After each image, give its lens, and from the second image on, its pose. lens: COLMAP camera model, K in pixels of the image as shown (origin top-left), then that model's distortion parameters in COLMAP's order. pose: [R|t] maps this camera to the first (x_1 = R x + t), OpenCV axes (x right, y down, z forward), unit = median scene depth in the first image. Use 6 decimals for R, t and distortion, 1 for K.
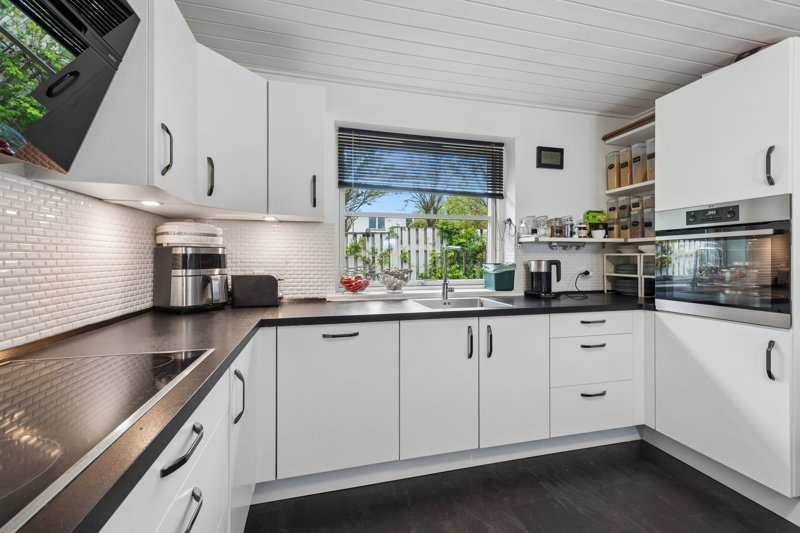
lens RADIAL K [[338.4, 0, 400.0], [0, 338.4, 266.5], [0, 0, 1]] dist [0.001095, 0.000072]
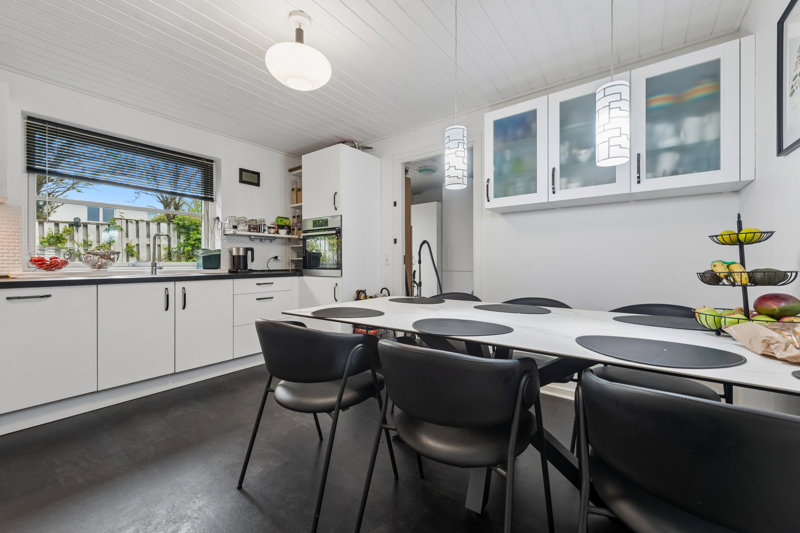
lens RADIAL K [[318.8, 0, 401.9], [0, 318.8, 263.7], [0, 0, 1]] dist [-0.000312, -0.000266]
pose [[0.774217, -0.003498, 0.632911, 0.086091], [0.013141, 0.999858, -0.010548, 0.070224], [-0.632784, 0.016483, 0.774153, -0.461119]]
